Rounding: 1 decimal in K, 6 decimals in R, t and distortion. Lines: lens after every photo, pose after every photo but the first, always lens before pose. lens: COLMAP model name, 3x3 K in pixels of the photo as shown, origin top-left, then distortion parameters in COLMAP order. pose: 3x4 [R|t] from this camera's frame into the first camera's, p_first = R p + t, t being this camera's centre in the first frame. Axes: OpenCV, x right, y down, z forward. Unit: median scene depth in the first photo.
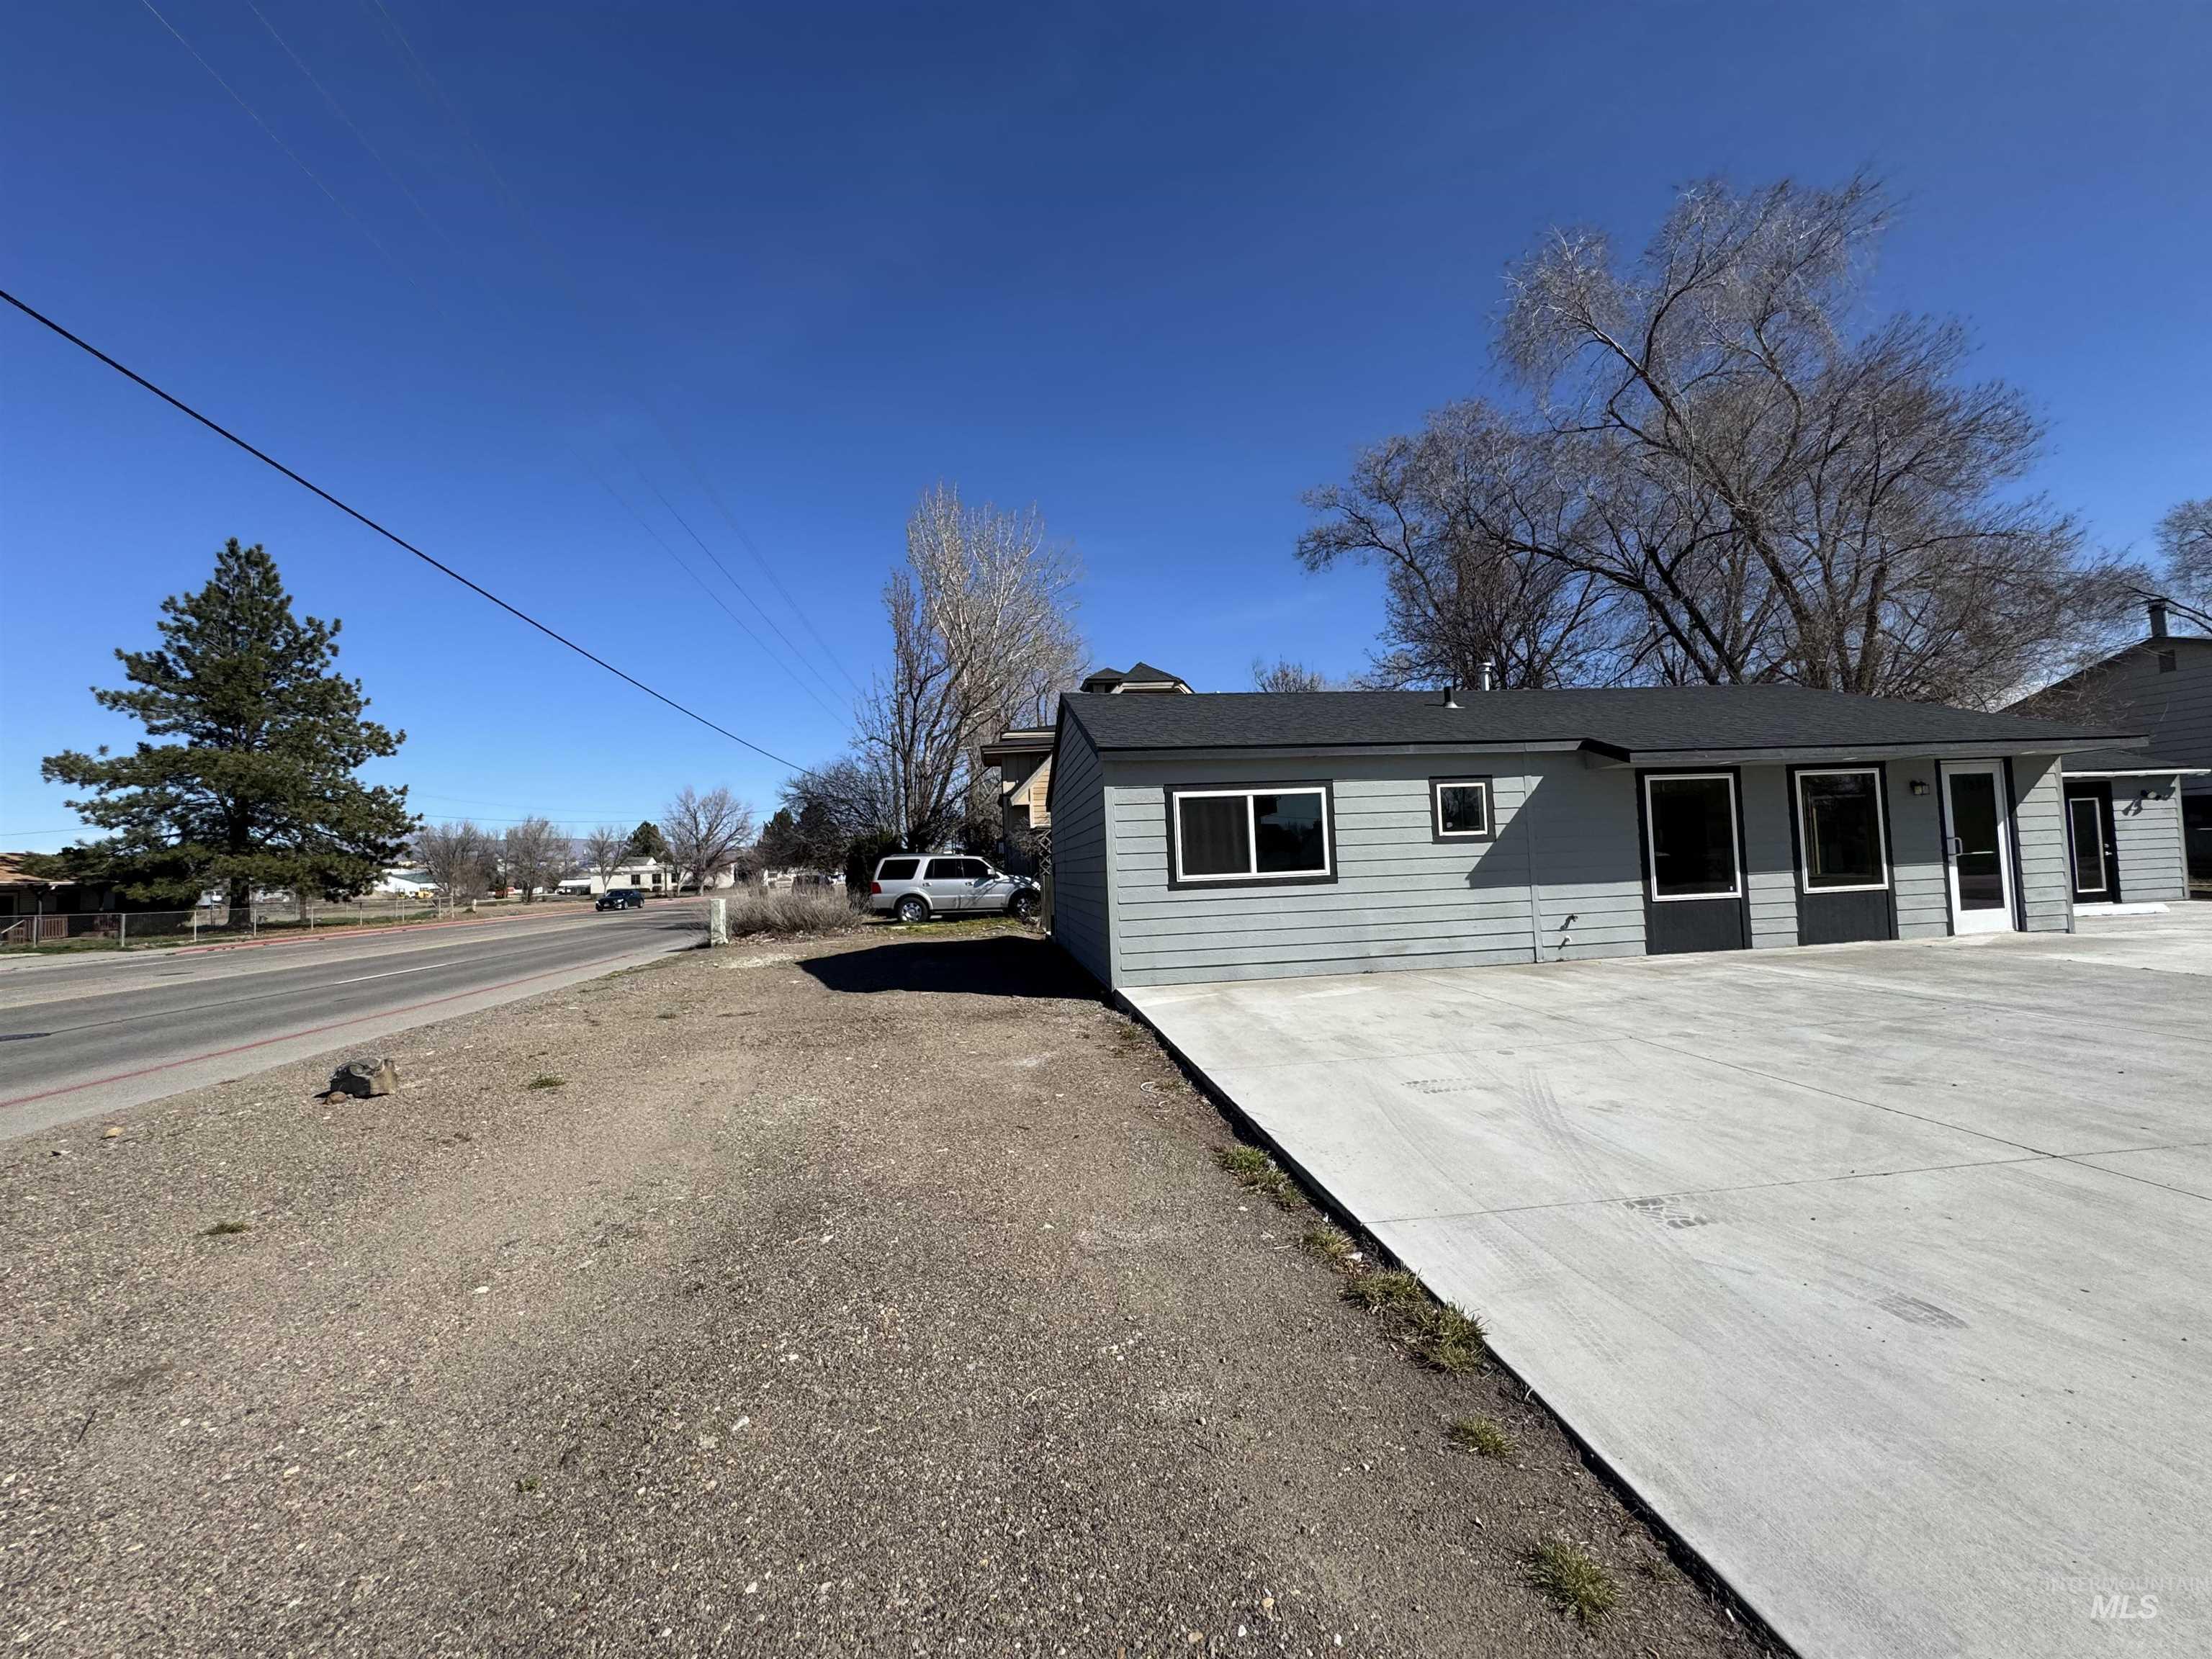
lens RADIAL K [[881.5, 0, 1101.4], [0, 881.5, 832.8], [0, 0, 1]] dist [-0.003795, 0.000706]
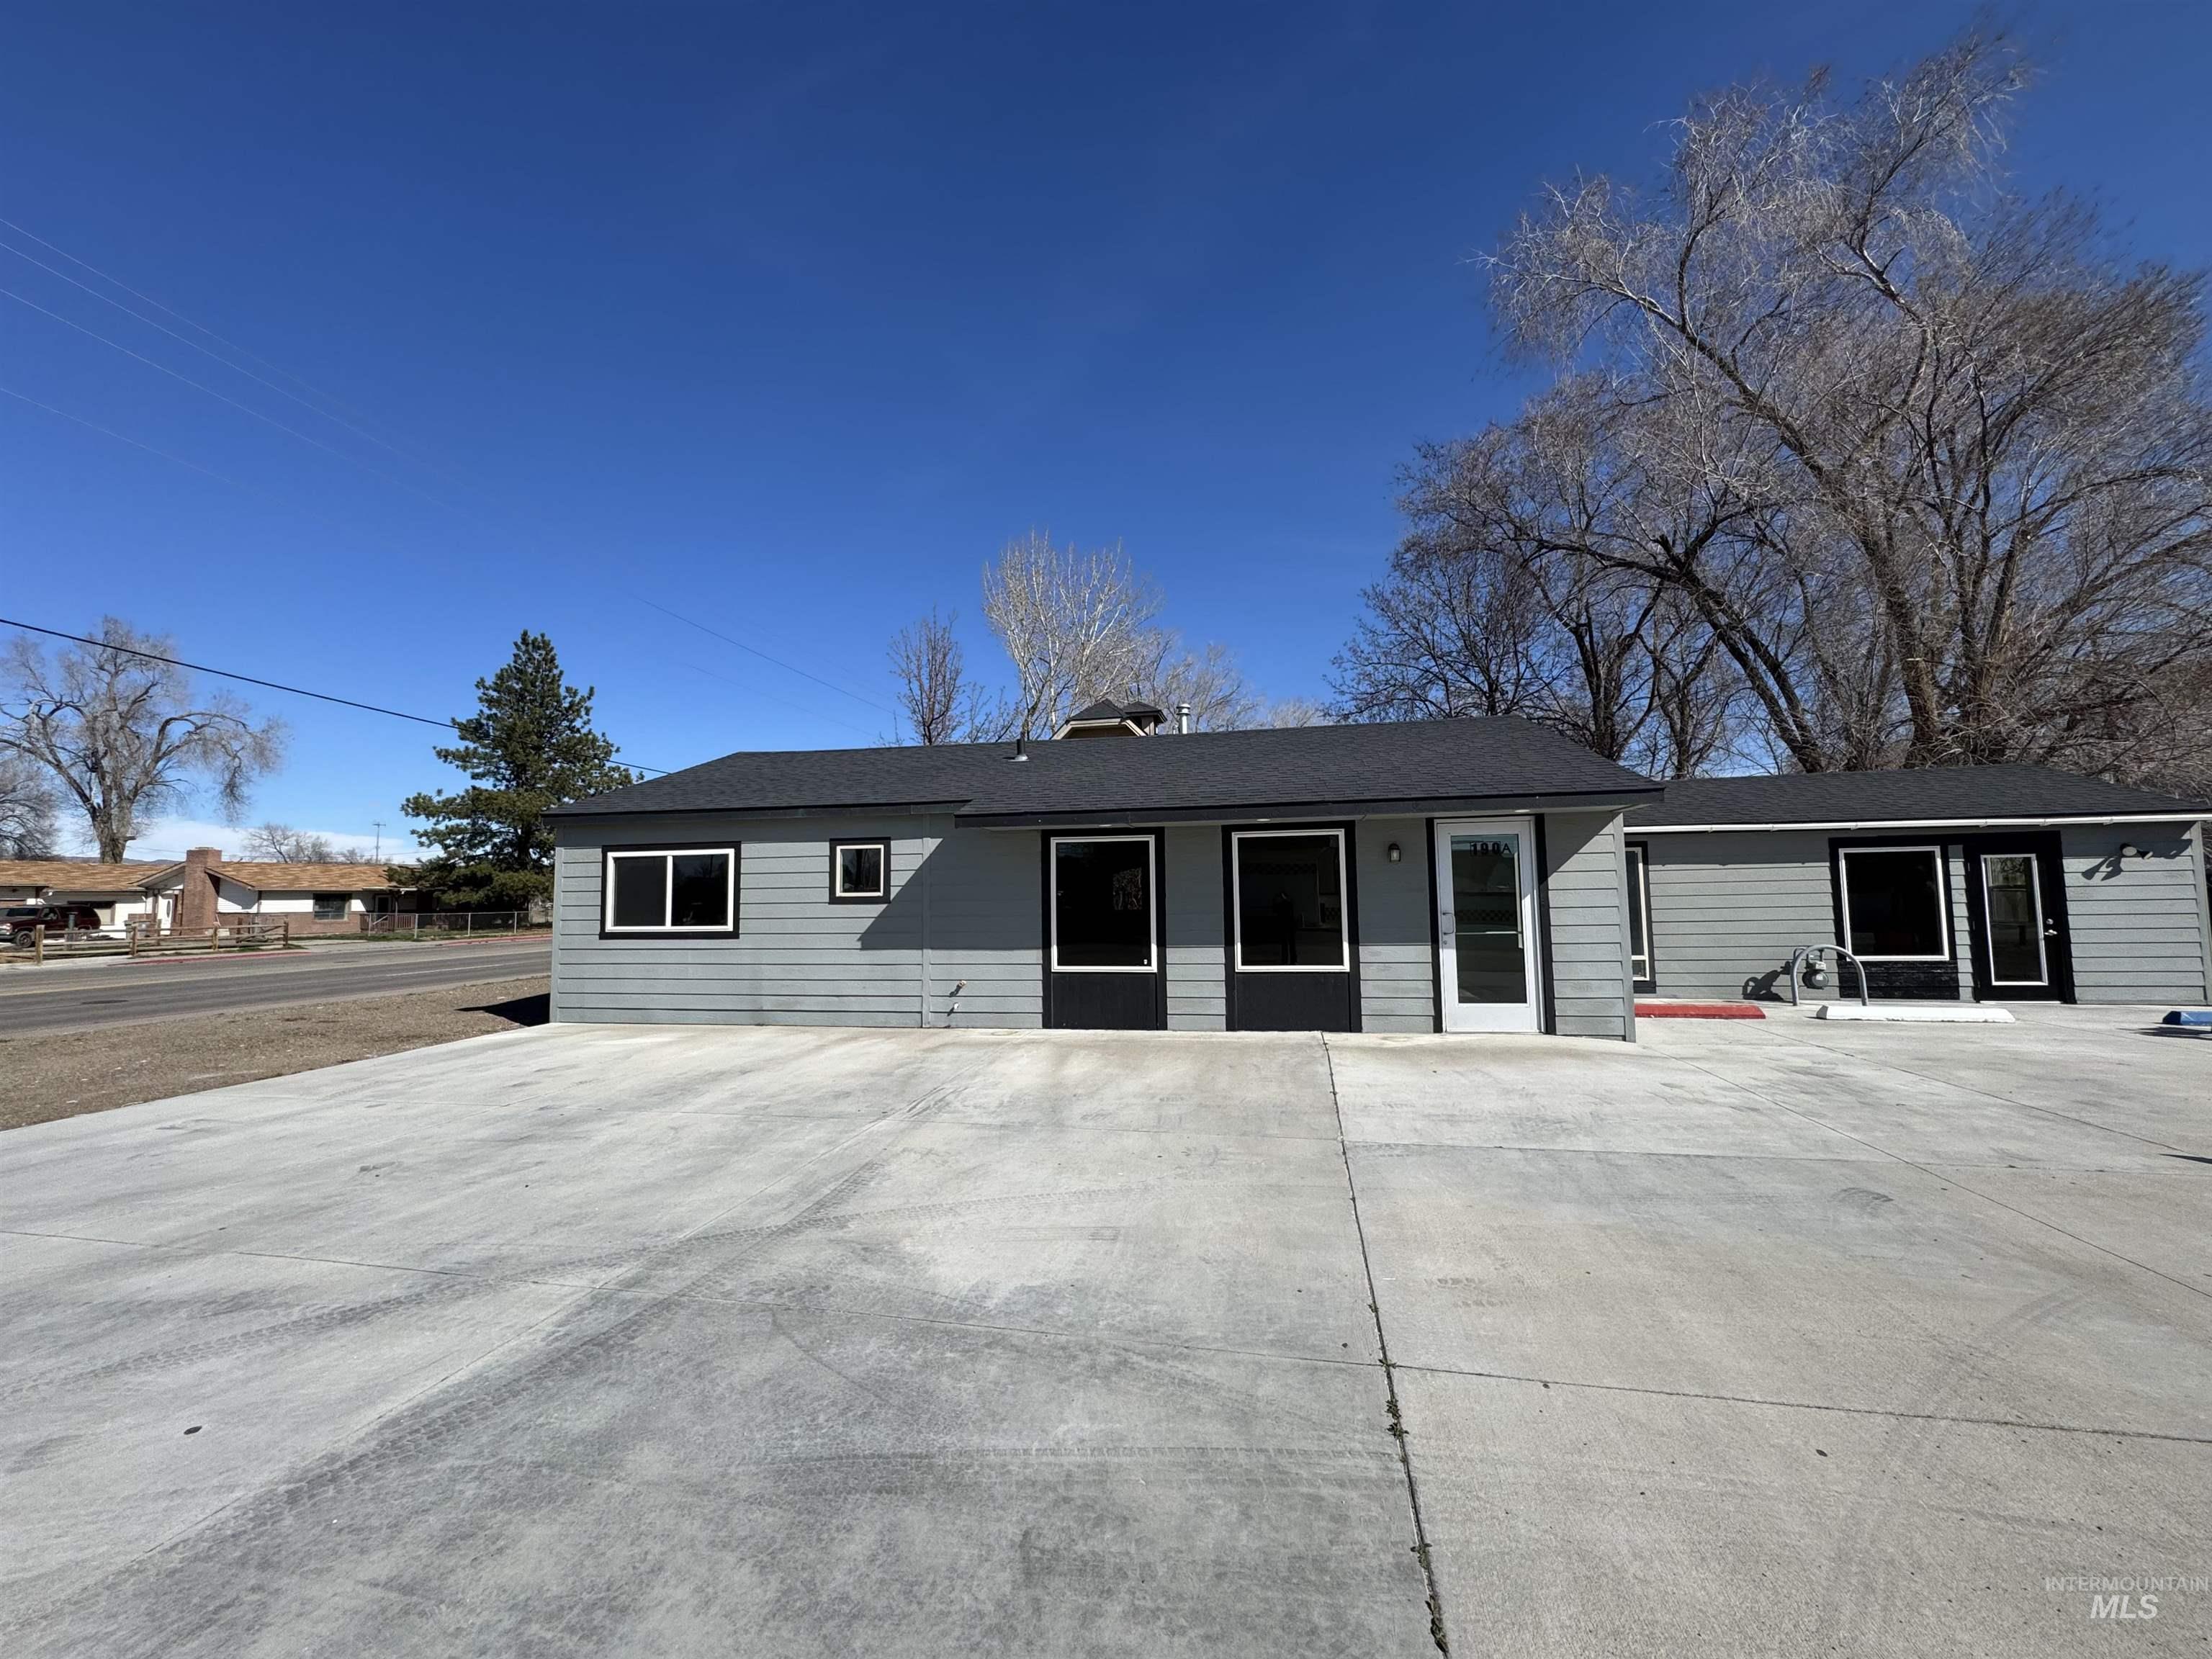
lens RADIAL K [[881.5, 0, 1103.7], [0, 881.5, 831.6], [0, 0, 1]] dist [-0.003795, 0.000706]
pose [[0.948337, 0.003896, -0.317241, 0.923789], [-0.011634, 0.999679, -0.022501, -0.048494], [0.317052, 0.025030, 0.948078, 0.113458]]
